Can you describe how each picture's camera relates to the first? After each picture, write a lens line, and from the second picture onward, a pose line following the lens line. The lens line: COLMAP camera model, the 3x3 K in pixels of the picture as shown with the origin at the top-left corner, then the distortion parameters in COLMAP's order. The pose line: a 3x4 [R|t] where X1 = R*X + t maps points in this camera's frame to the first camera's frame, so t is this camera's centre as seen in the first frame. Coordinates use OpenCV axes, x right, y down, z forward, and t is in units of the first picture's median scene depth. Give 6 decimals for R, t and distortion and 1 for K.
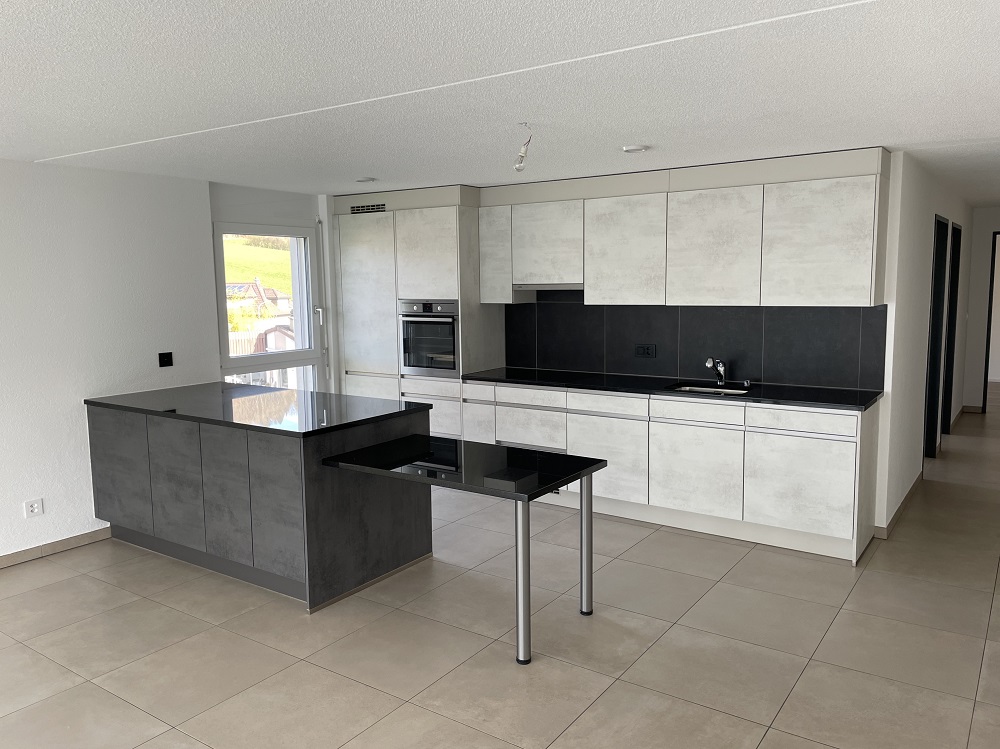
lens RADIAL K [[766.2, 0, 500.0], [0, 766.2, 374.5], [0, 0, 1]] dist [0.091982, -0.116044]
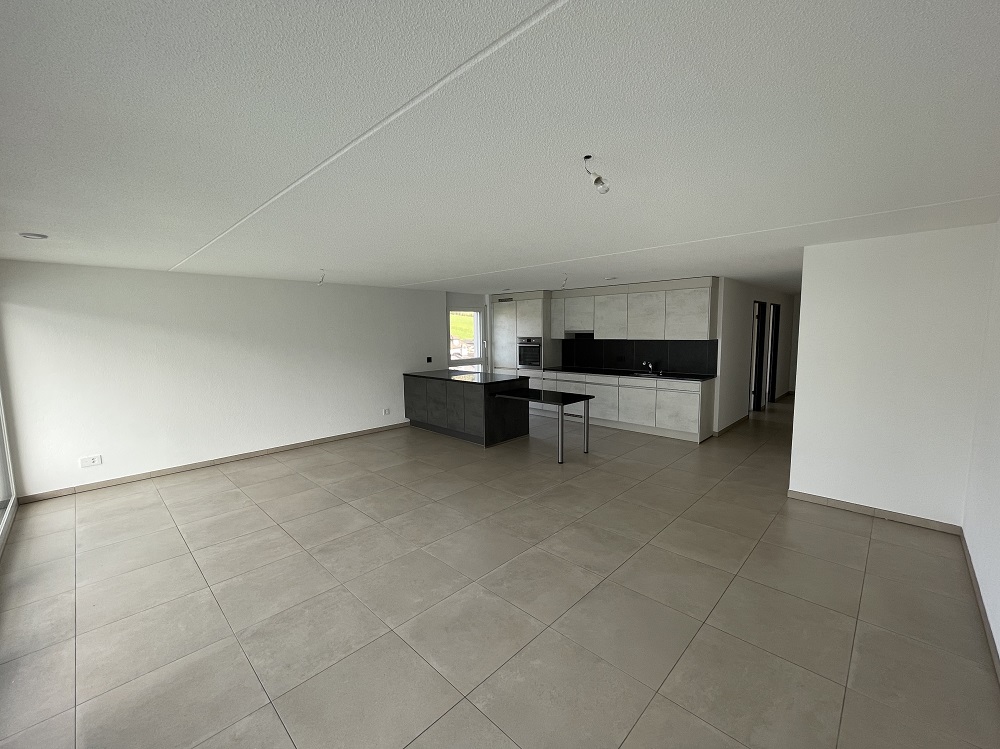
lens RADIAL K [[418.1, 0, 500.0], [0, 418.1, 374.5], [0, 0, 1]] dist [-0.000252, -0.000021]
pose [[0.986795, 0.017455, -0.161032, 0.034731], [-0.020074, 0.999691, -0.014650, 0.048919], [0.160726, 0.017689, 0.986841, -0.370940]]
